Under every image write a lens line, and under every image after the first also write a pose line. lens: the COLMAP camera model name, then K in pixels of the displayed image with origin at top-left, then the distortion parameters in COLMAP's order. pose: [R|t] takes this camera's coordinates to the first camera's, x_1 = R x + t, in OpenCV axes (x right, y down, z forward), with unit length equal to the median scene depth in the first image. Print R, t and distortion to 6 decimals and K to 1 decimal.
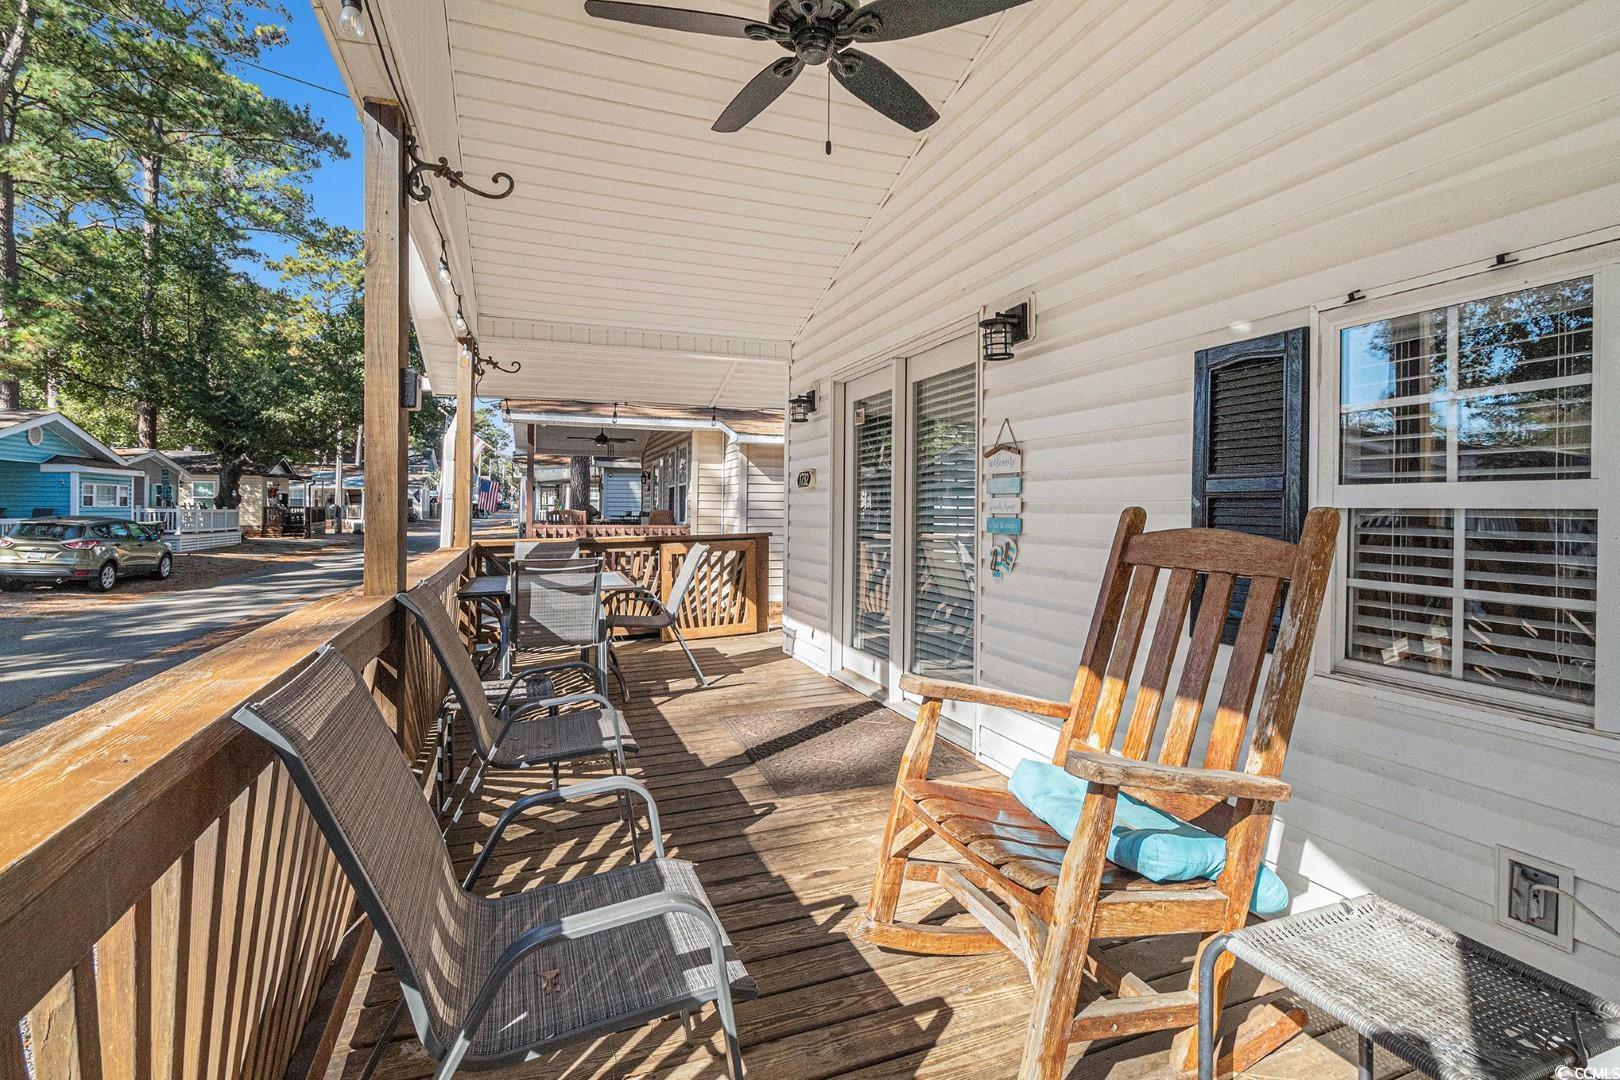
lens RADIAL K [[752.9, 0, 804.5], [0, 752.9, 508.7], [0, 0, 1]] dist [0.002583, 0.000281]
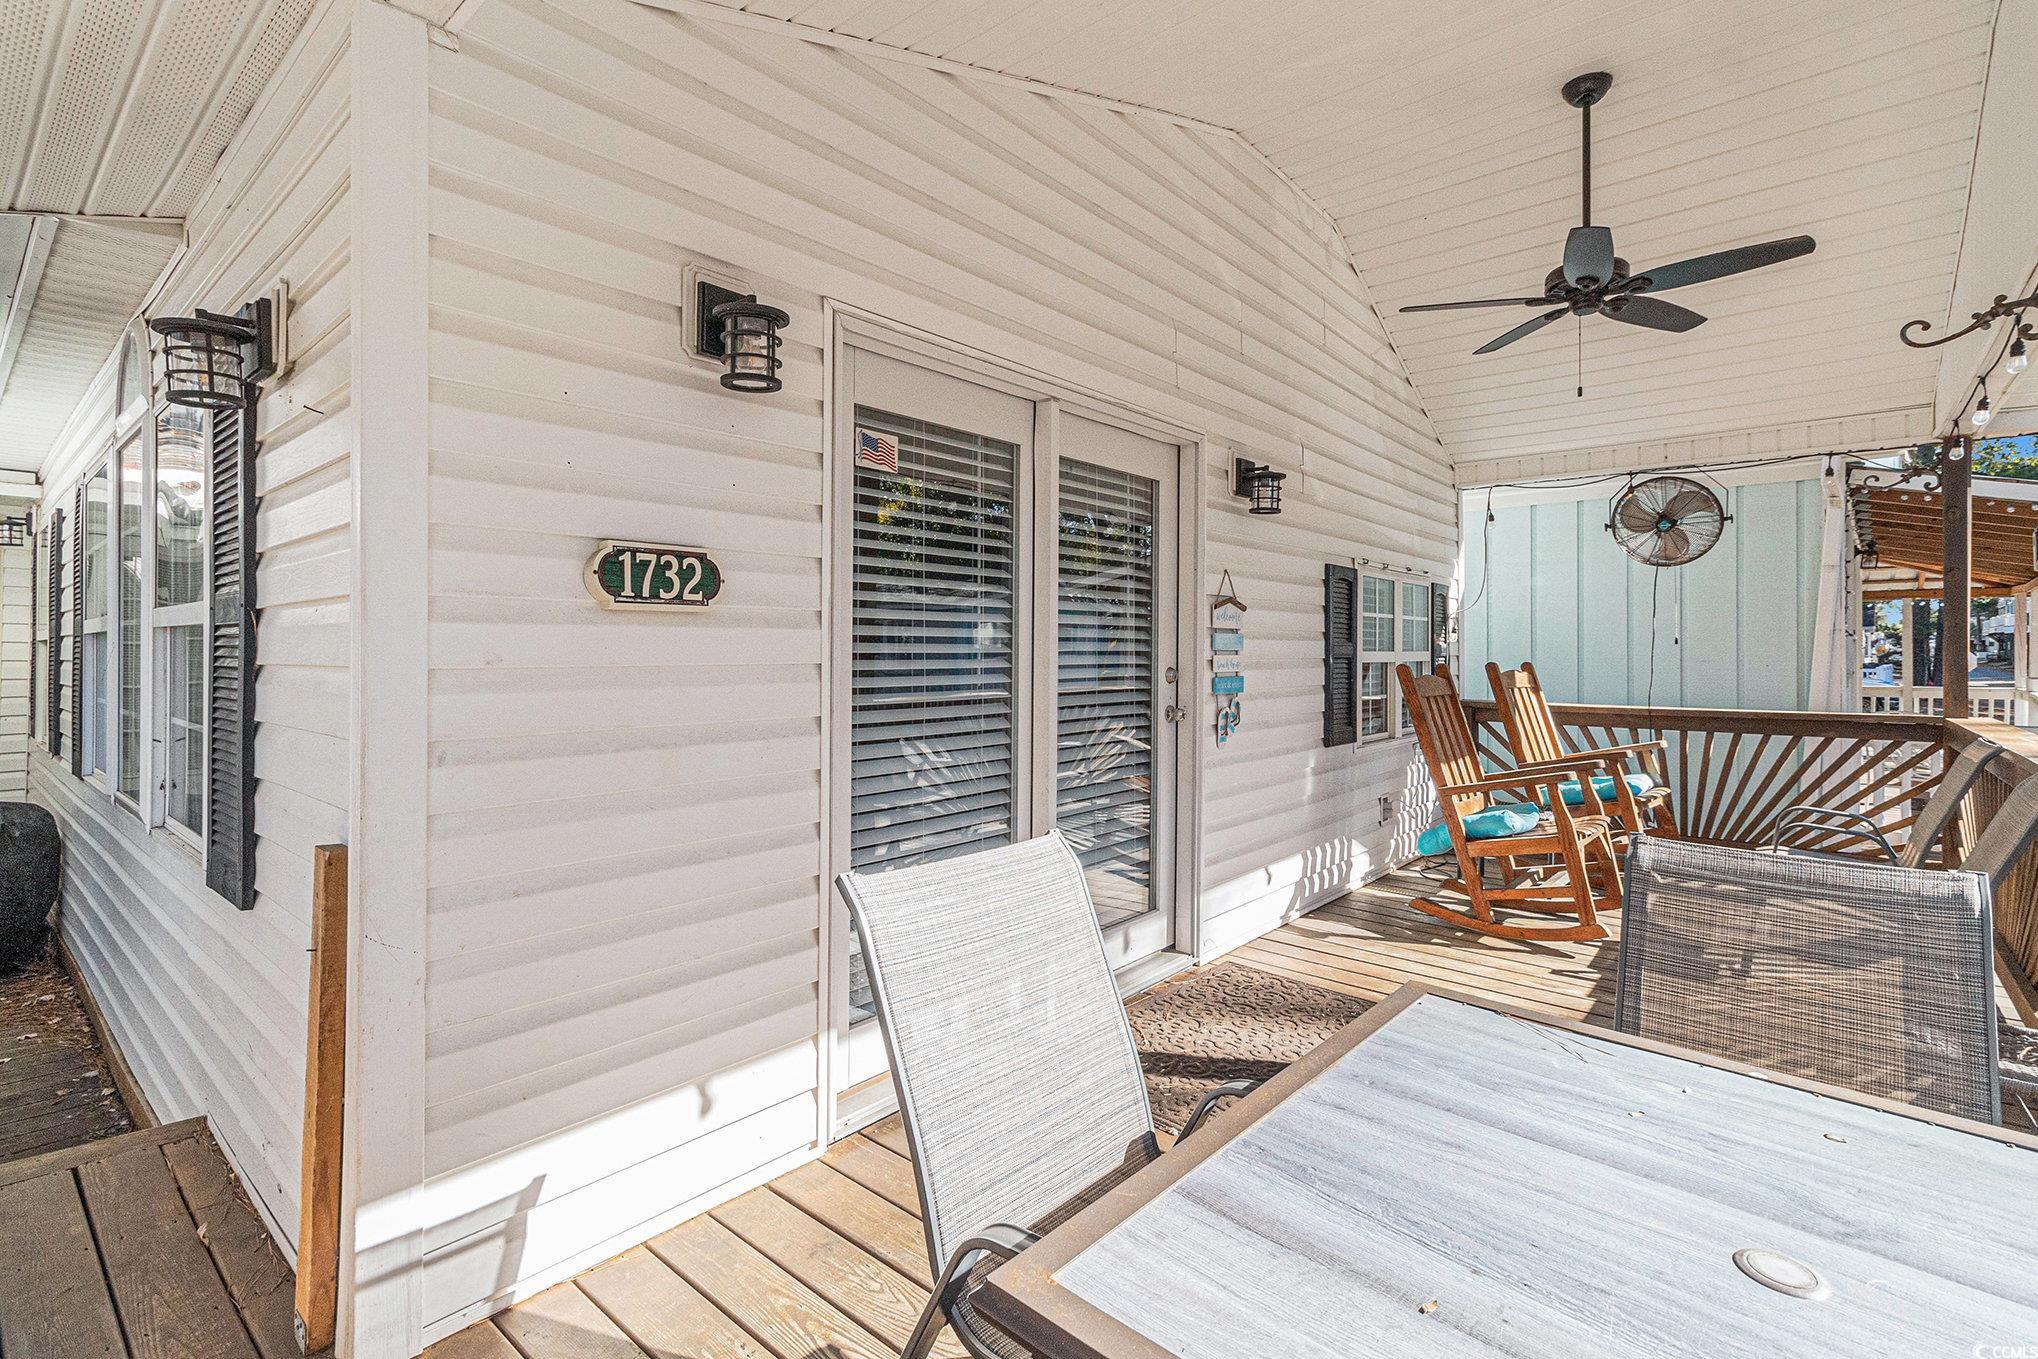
lens RADIAL K [[947.1, 0, 1012.0], [0, 947.1, 640.2], [0, 0, 1]] dist [0.002583, 0.000281]
pose [[-0.480610, 0.005914, 0.876915, -0.633712], [-0.004077, 0.999951, -0.008979, -0.020966], [-0.876925, -0.007891, -0.480562, 1.794702]]
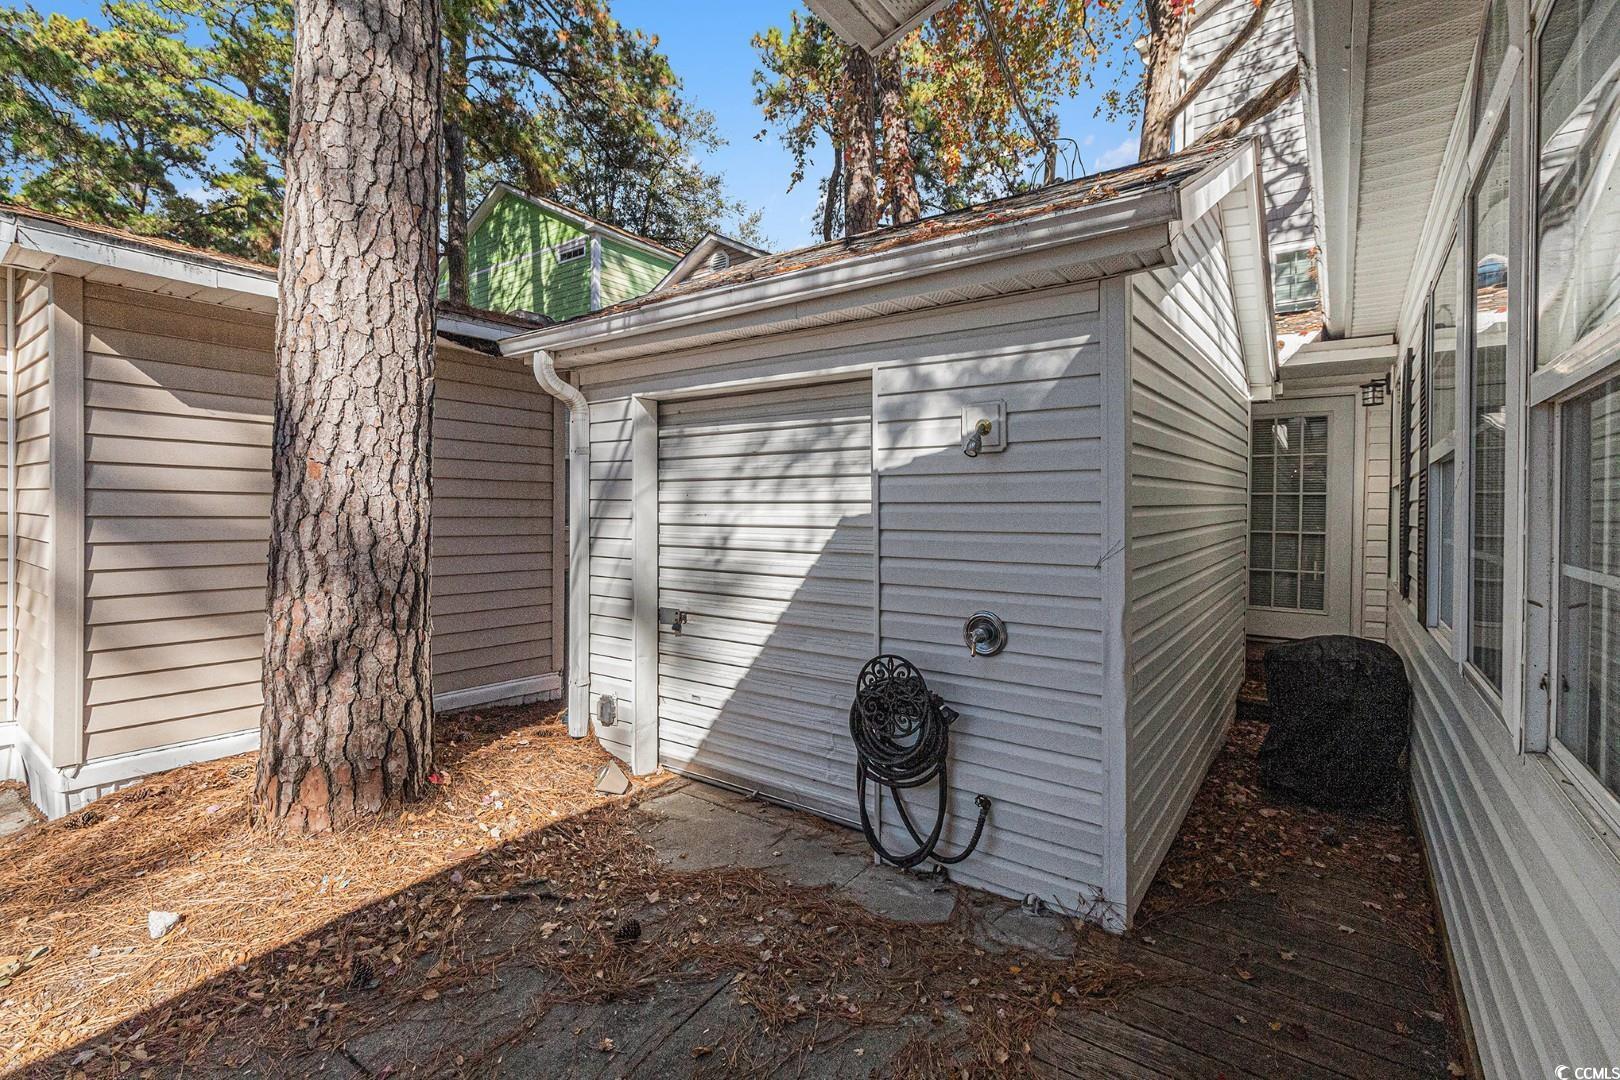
lens RADIAL K [[746.5, 0, 804.4], [0, 746.5, 514.9], [0, 0, 1]] dist [0.002161, 0.000027]
pose [[0.828958, 0.001288, 0.559309, -0.010136], [-0.007979, 0.999923, 0.009524, 0.021127], [-0.559253, -0.012358, 0.828905, 1.958220]]
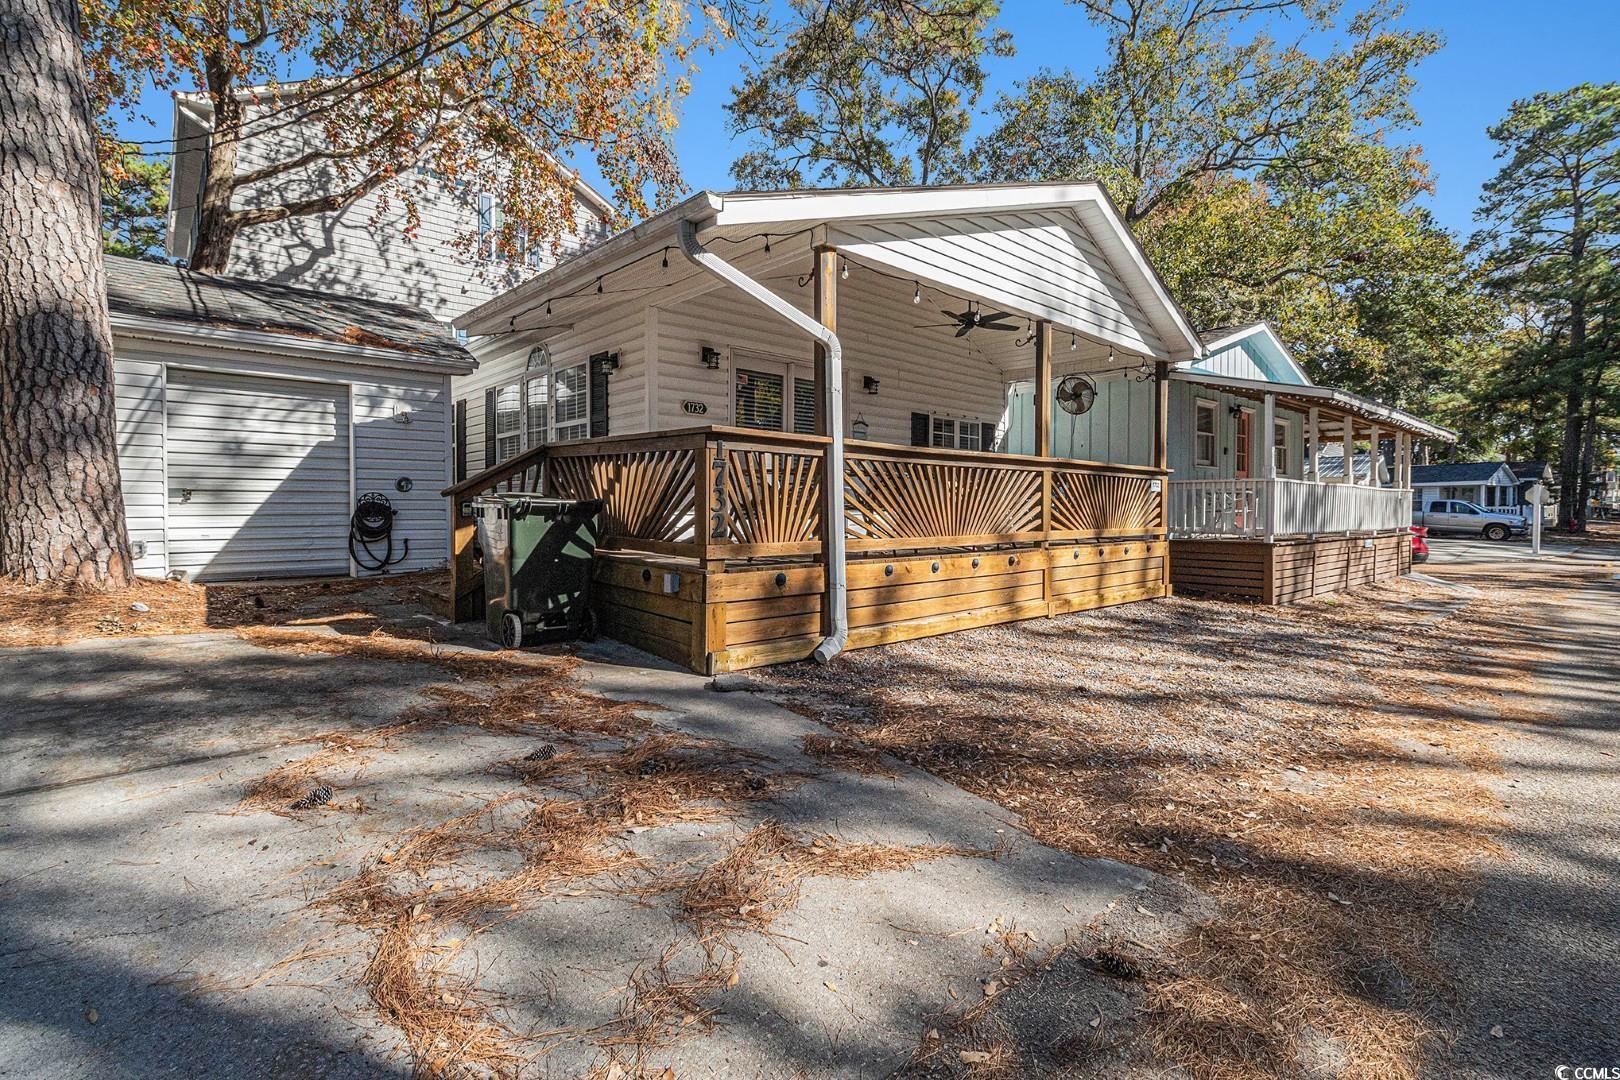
lens RADIAL K [[751.8, 0, 801.0], [0, 751.8, 521.3], [0, 0, 1]] dist [-0.006588, -0.000250]
pose [[-0.367719, -0.021062, 0.929698, -2.313621], [-0.009993, 0.999775, 0.018697, 0.241771], [-0.929883, -0.002415, -0.367847, 2.256471]]
